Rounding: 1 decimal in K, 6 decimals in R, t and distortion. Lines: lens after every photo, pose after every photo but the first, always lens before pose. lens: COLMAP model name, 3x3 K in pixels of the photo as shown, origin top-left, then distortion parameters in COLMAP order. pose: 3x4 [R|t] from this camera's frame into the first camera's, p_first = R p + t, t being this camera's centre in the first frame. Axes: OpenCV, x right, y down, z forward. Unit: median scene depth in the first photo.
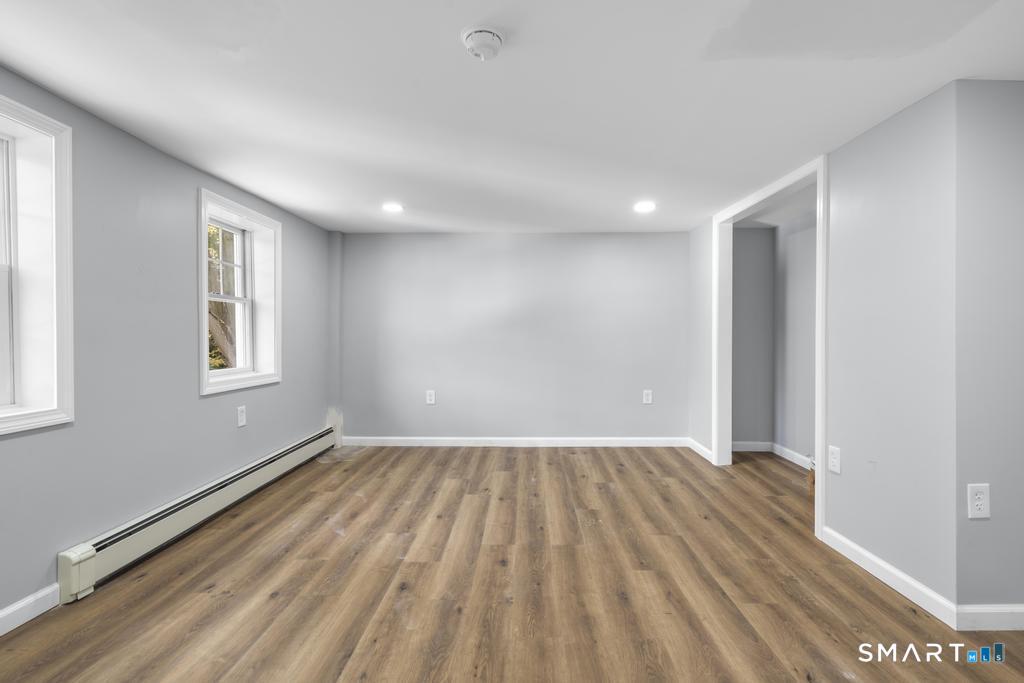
lens RADIAL K [[465.0, 0, 520.5], [0, 465.0, 338.9], [0, 0, 1]] dist [-0.004484, 0.002848]
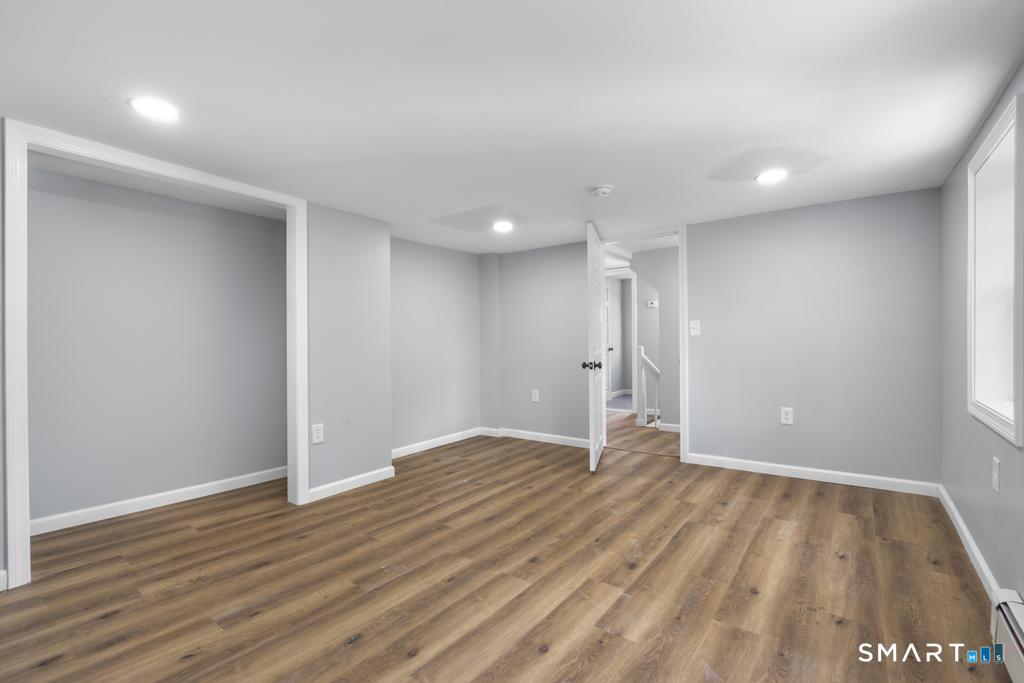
lens RADIAL K [[465.0, 0, 512.5], [0, 465.0, 340.4], [0, 0, 1]] dist [-0.004484, 0.002848]
pose [[-0.809444, 0.000692, 0.587197, -0.542729], [0.008598, 0.999906, 0.010675, -0.020143], [-0.587134, 0.013690, -0.809374, 1.659109]]
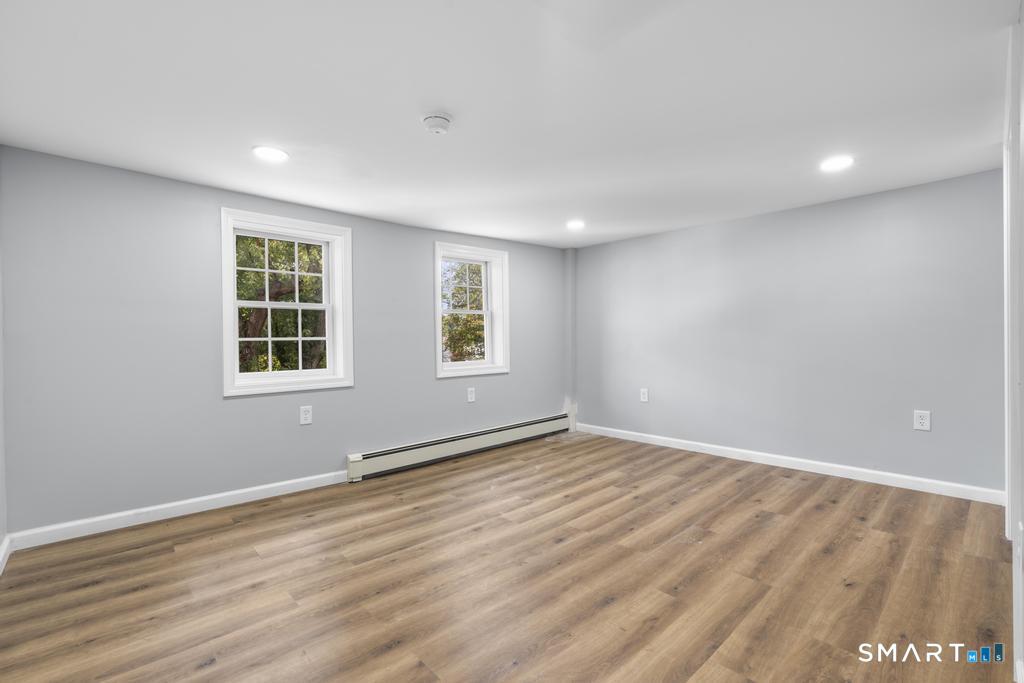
lens RADIAL K [[465.0, 0, 513.4], [0, 465.0, 340.5], [0, 0, 1]] dist [-0.004484, 0.002848]
pose [[0.691399, -0.003330, -0.722466, 0.620400], [0.008454, 0.999958, 0.003482, -0.004784], [0.722424, -0.008515, 0.691398, 0.133704]]
